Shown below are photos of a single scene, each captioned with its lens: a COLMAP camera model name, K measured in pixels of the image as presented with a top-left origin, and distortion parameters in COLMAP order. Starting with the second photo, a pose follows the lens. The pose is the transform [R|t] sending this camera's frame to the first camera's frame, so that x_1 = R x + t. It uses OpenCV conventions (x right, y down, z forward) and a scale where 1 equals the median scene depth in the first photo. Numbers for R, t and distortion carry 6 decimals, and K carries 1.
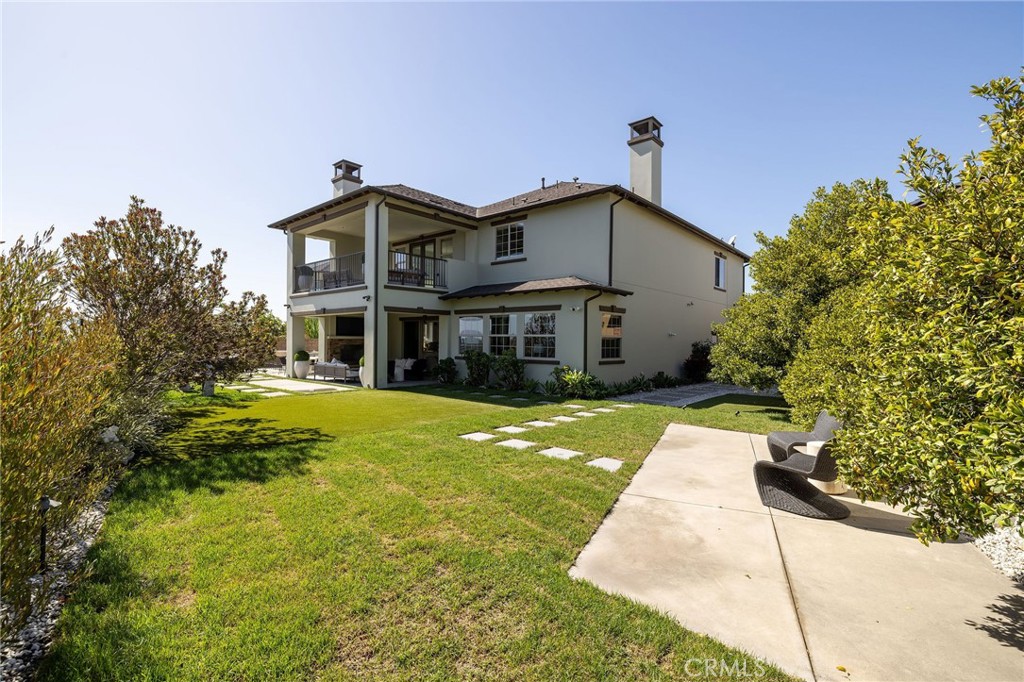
lens RADIAL K [[457.5, 0, 510.6], [0, 457.5, 342.0], [0, 0, 1]] dist [-0.000125, 0.001190]
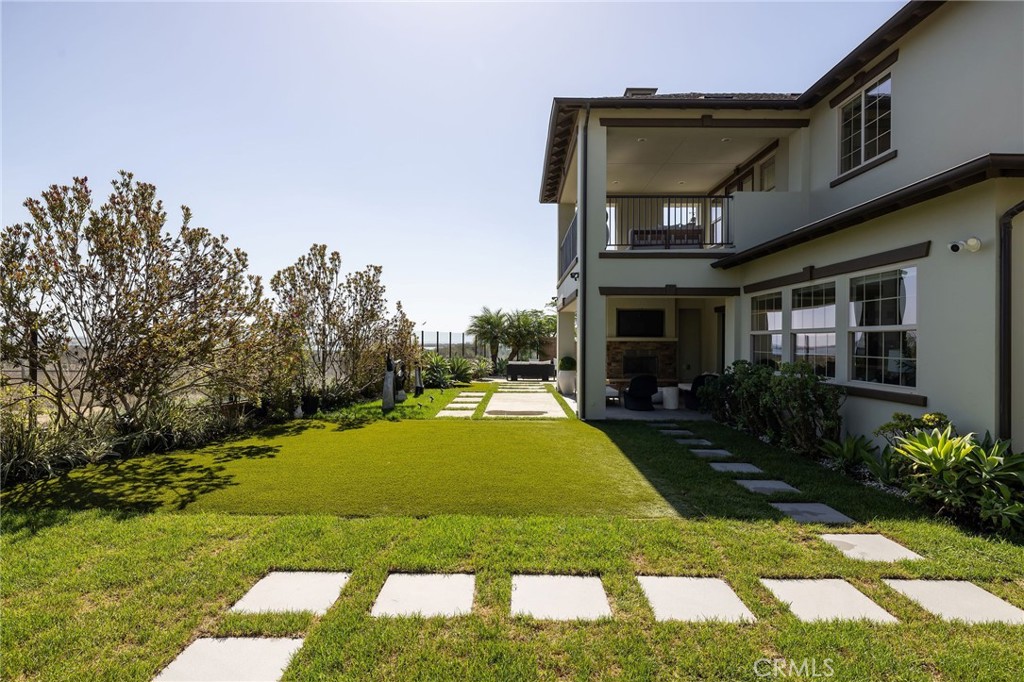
lens RADIAL K [[542.0, 0, 514.6], [0, 542.0, 339.7], [0, 0, 1]] dist [0.004415, 0.000892]
pose [[0.667173, -0.008488, -0.744854, 0.172391], [-0.000133, 0.999934, -0.011514, 0.000827], [0.744903, 0.007781, 0.667128, 0.385693]]
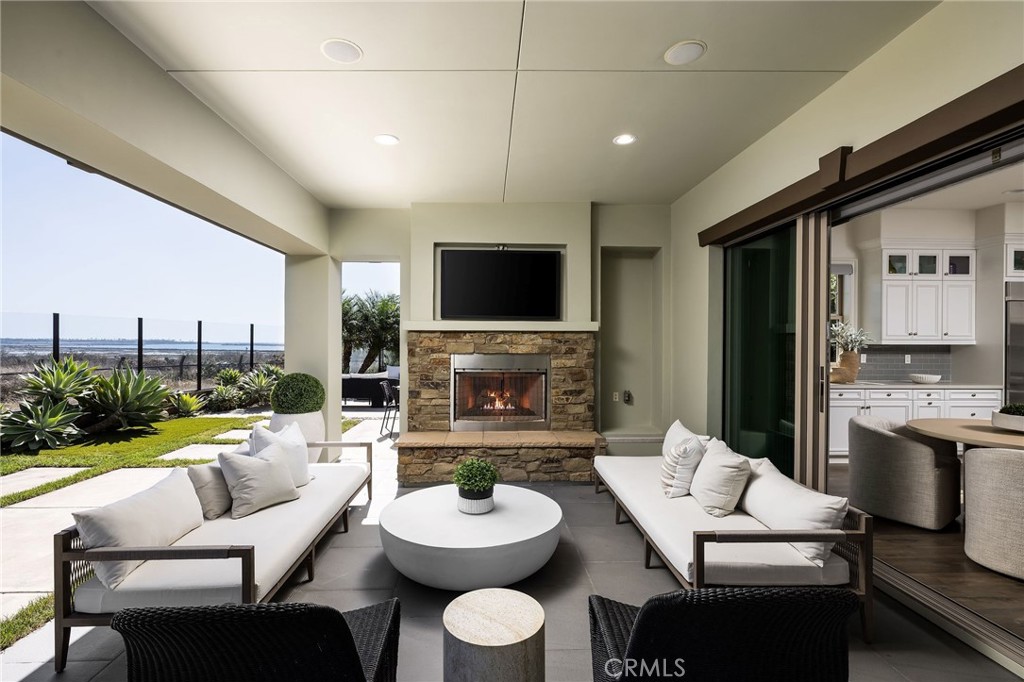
lens RADIAL K [[457.5, 0, 510.5], [0, 457.5, 343.6], [0, 0, 1]] dist [-0.000125, 0.001190]
pose [[0.706608, -0.005590, -0.707583, -0.200058], [0.001507, 0.999978, -0.006396, 0.002808], [0.707604, 0.003453, 0.706601, 1.025691]]
